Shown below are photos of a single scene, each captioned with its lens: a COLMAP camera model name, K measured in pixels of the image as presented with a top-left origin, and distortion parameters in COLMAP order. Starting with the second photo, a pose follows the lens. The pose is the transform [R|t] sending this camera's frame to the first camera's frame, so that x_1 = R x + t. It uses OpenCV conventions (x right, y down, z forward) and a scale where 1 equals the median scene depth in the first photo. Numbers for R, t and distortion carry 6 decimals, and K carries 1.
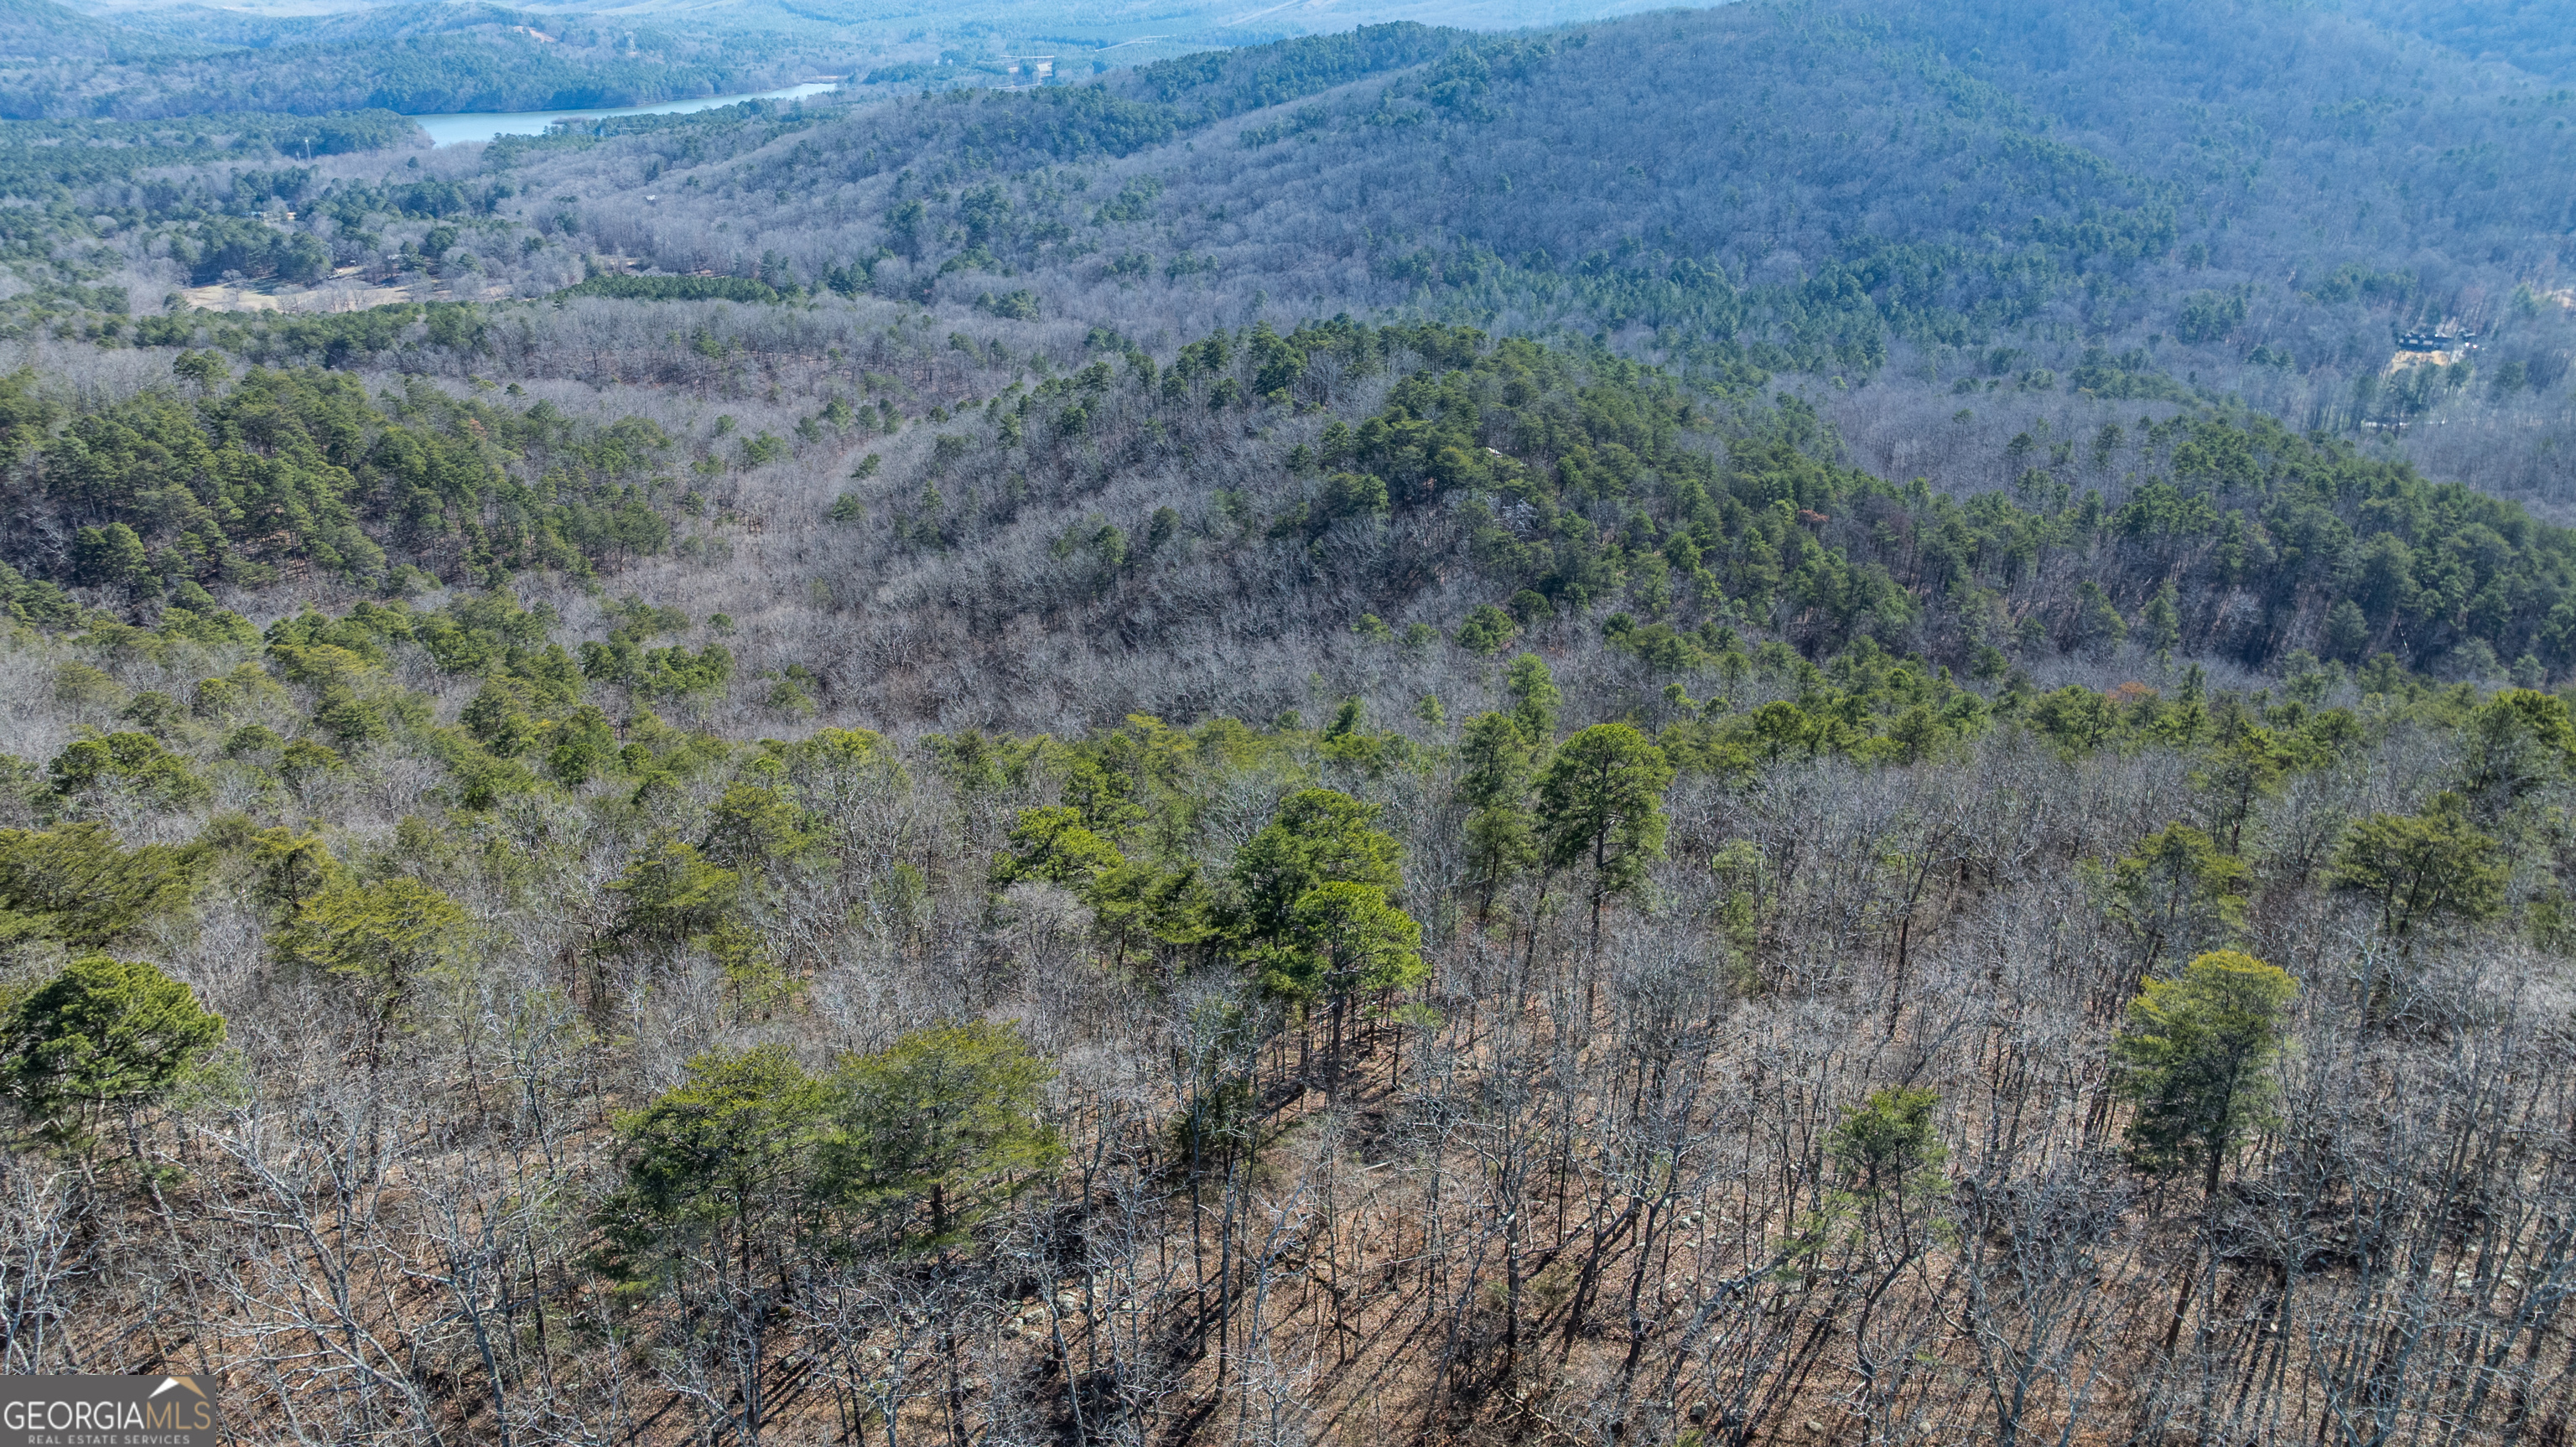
lens RADIAL K [[1802.3, 0, 1288.0], [0, 1802.3, 723.5], [0, 0, 1]] dist [-0.057261, 0.048156]
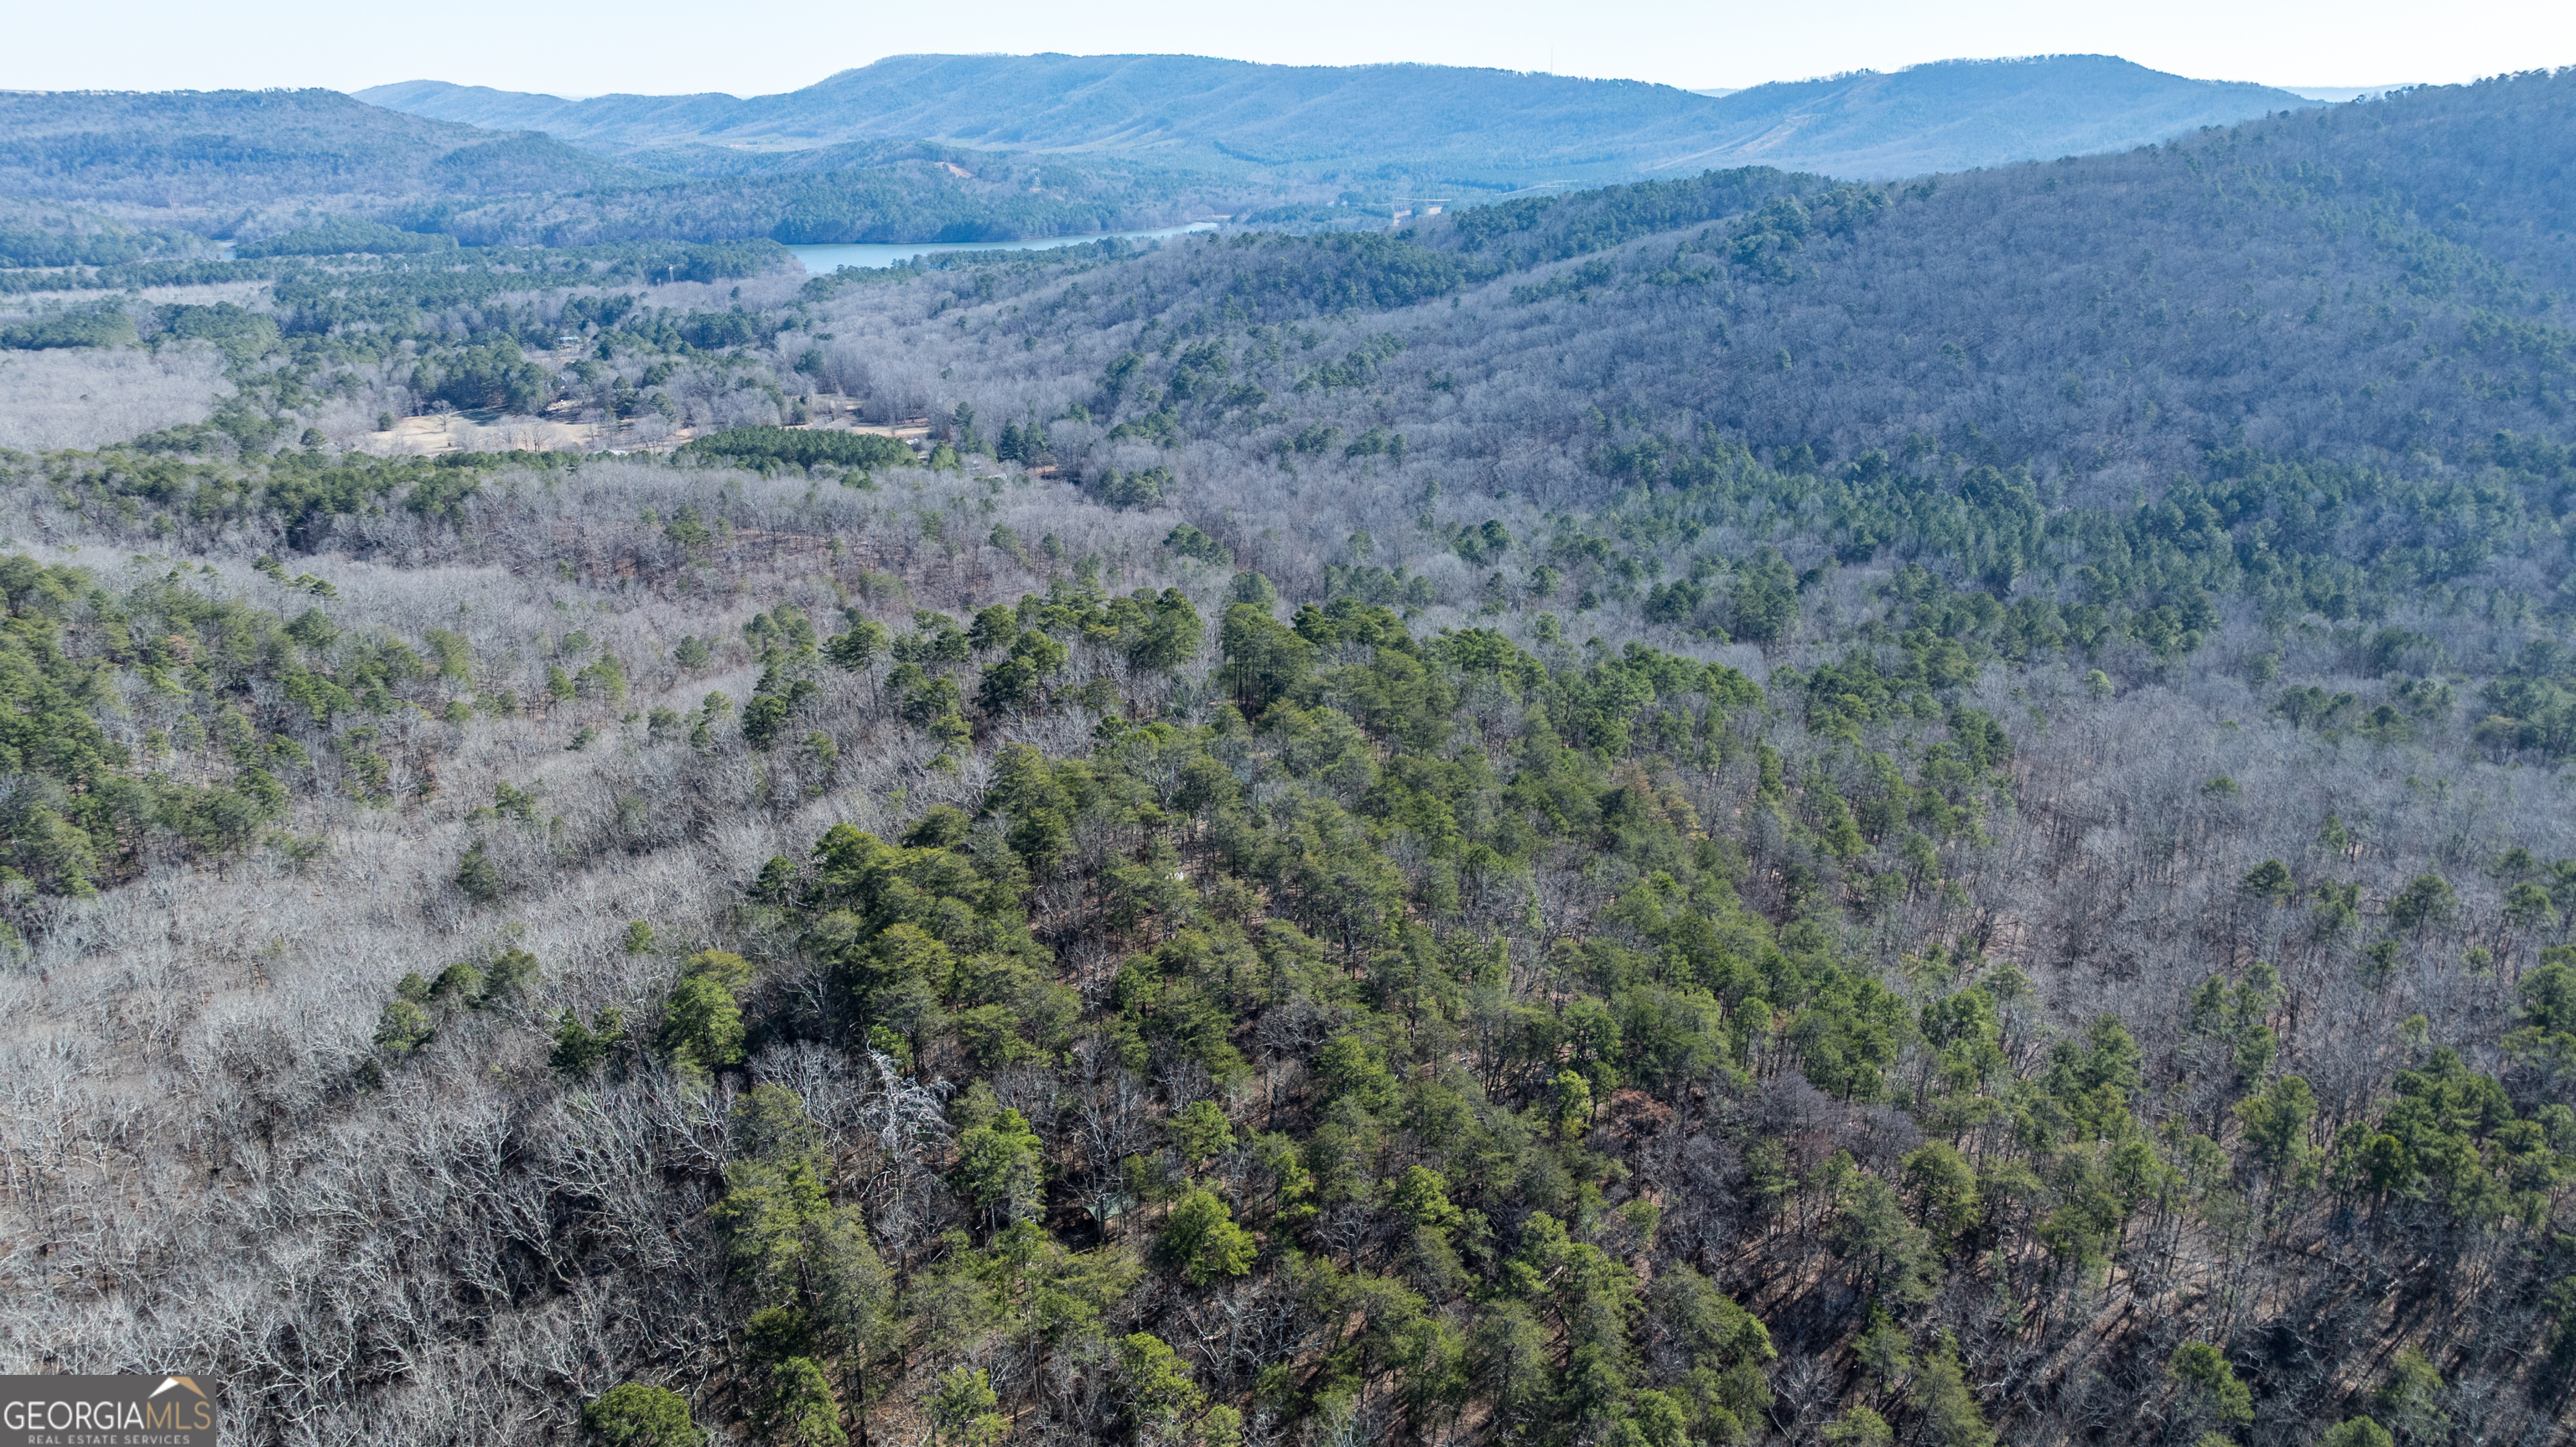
lens RADIAL K [[1802.3, 0, 1288.0], [0, 1802.3, 723.5], [0, 0, 1]] dist [-0.057261, 0.048156]
pose [[0.967398, 0.081155, -0.239908, 0.103434], [-0.098369, 0.993300, -0.060650, -0.060965], [0.233379, 0.082272, 0.968899, 0.159443]]
